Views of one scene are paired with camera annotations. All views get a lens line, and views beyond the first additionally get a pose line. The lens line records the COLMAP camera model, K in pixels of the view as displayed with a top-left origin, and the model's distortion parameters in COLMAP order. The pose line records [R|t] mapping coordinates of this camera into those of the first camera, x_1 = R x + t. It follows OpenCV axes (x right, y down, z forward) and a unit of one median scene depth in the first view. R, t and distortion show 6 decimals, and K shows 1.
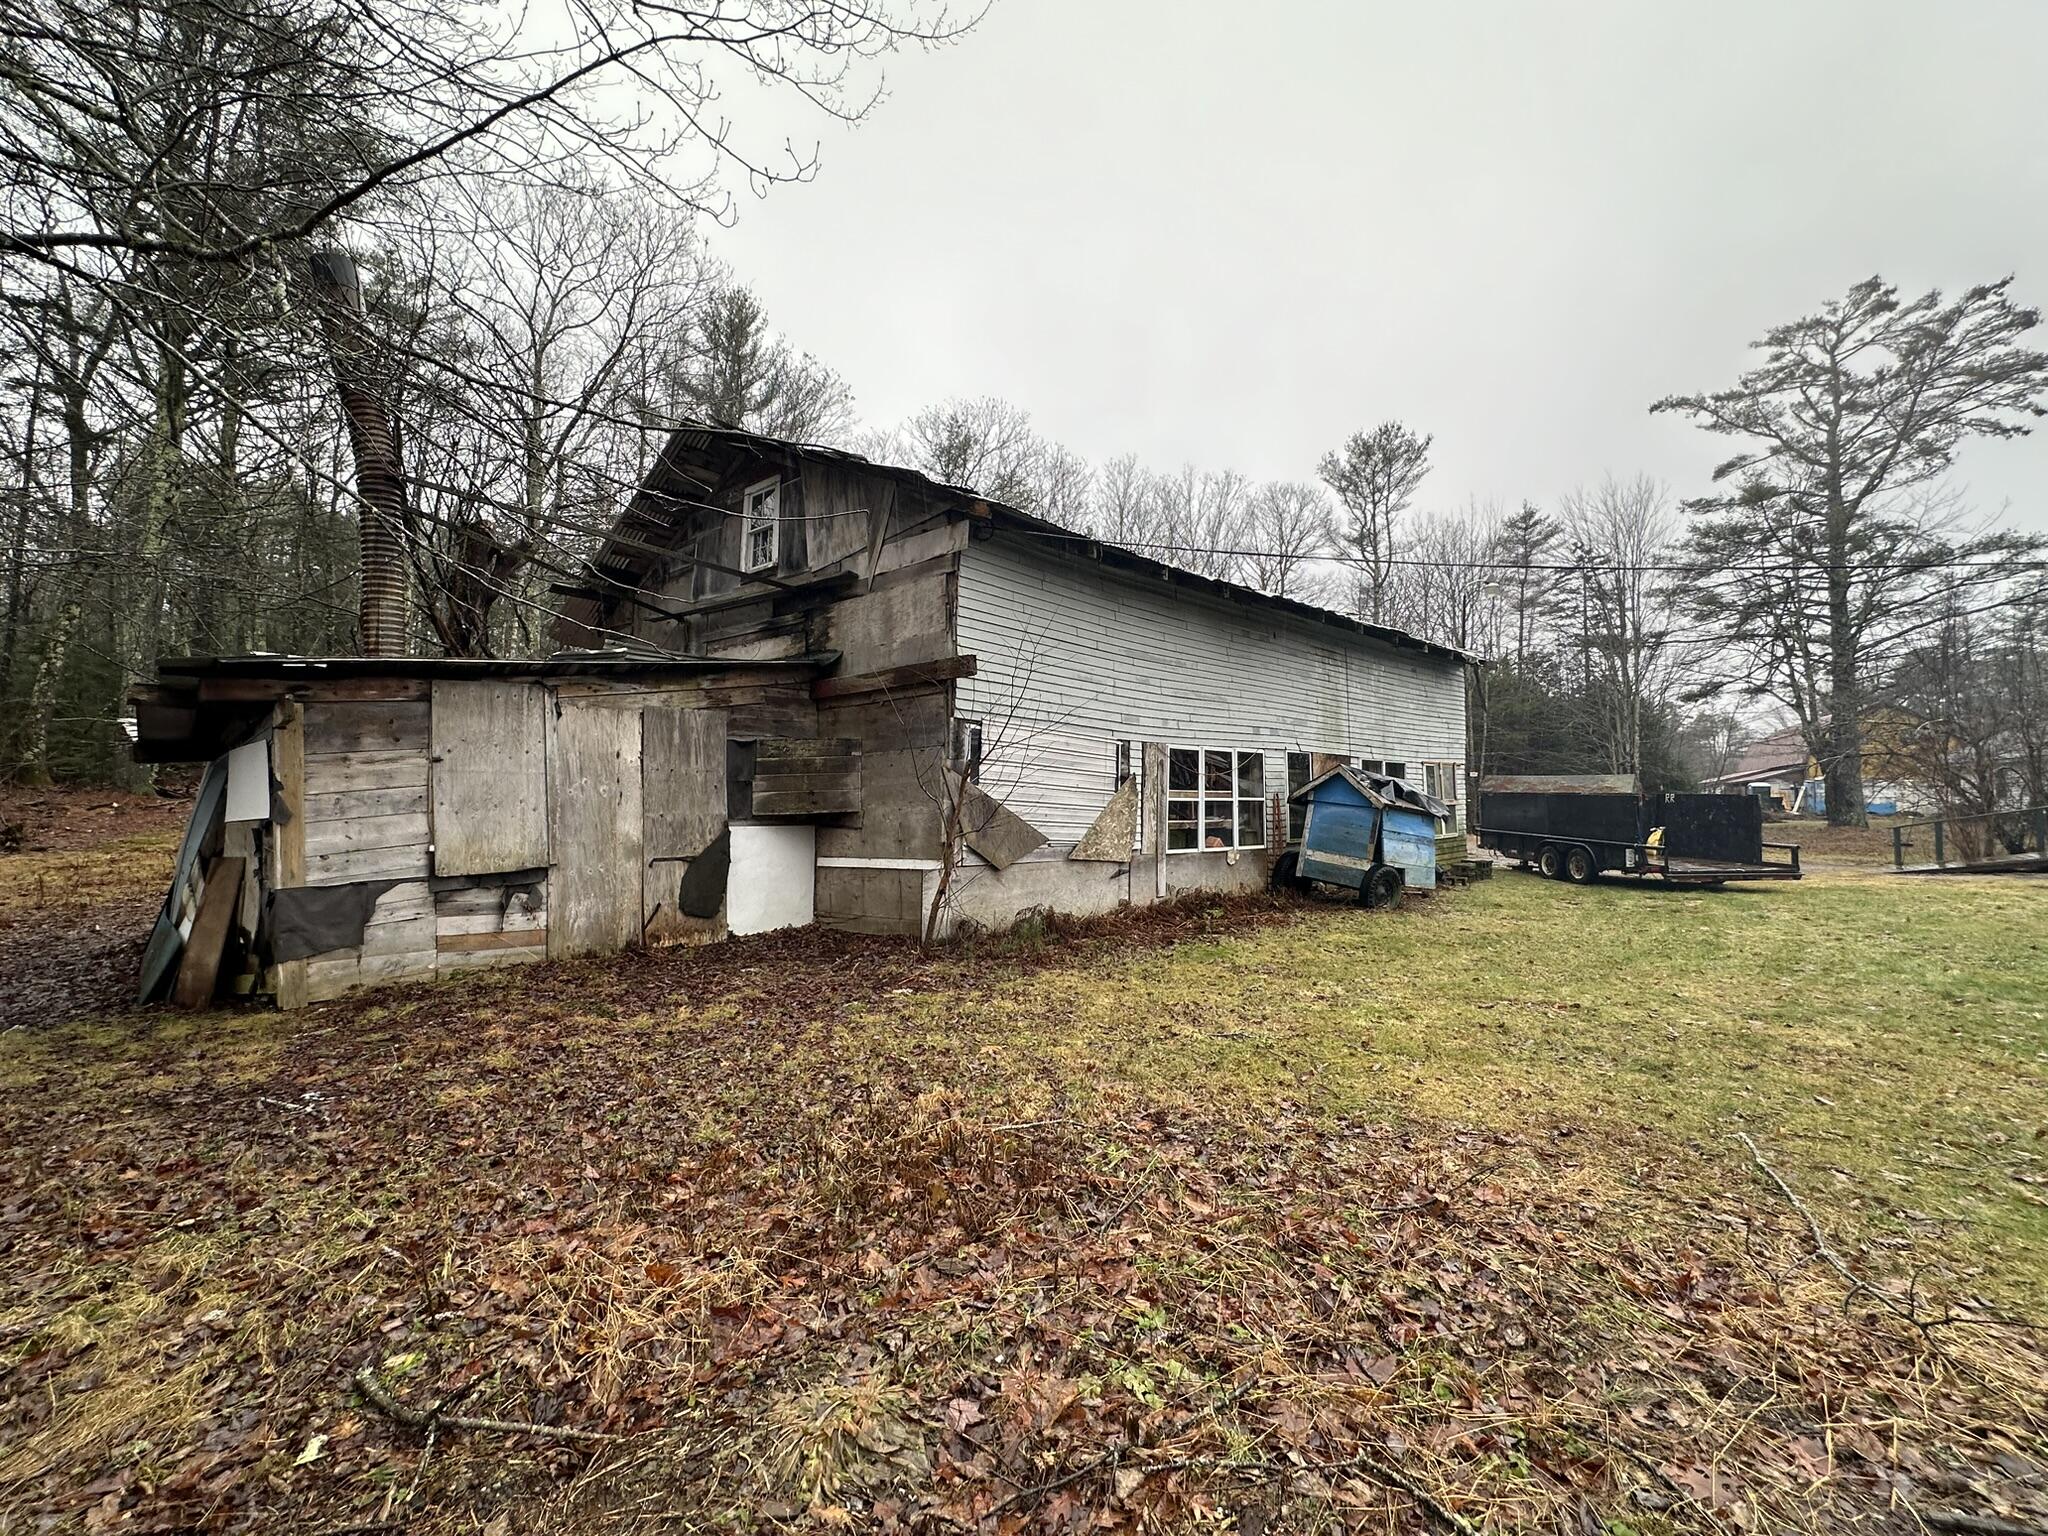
lens RADIAL K [[815.7, 0, 1033.6], [0, 815.7, 763.8], [0, 0, 1]] dist [-0.000509, 0.000258]
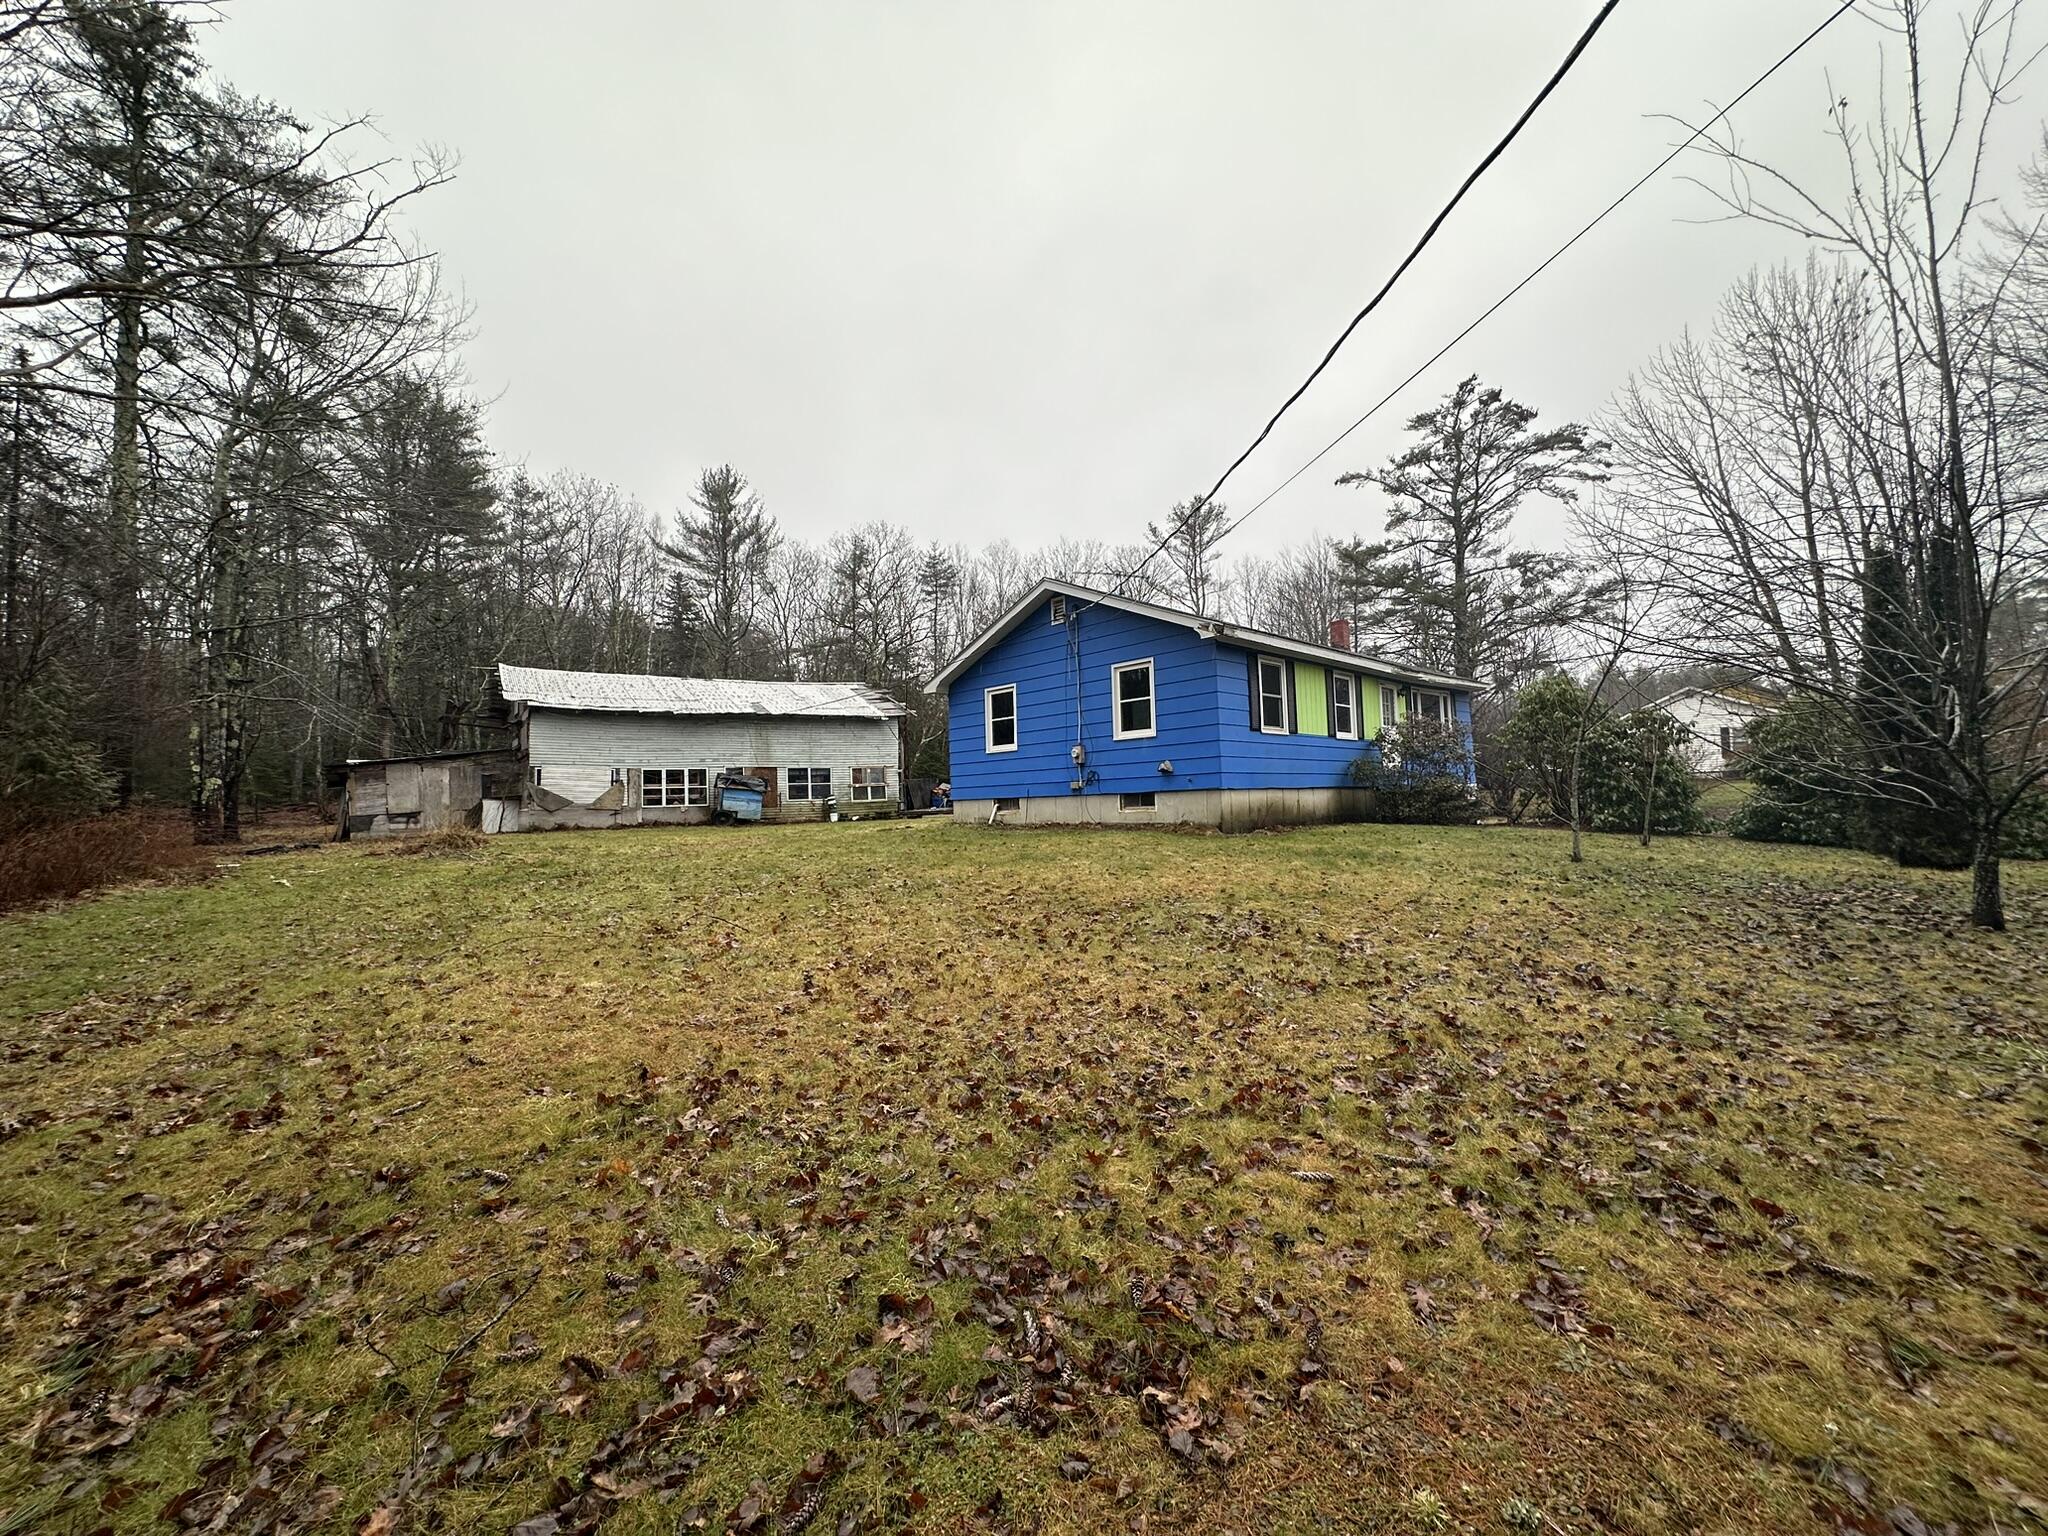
lens RADIAL K [[815.7, 0, 1072.0], [0, 815.7, 752.6], [0, 0, 1]] dist [-0.000509, 0.000258]
pose [[0.979628, -0.040713, -0.196649, 2.356220], [0.039599, 0.999170, -0.009594, 0.007152], [0.196876, 0.001611, 0.980427, -1.590102]]
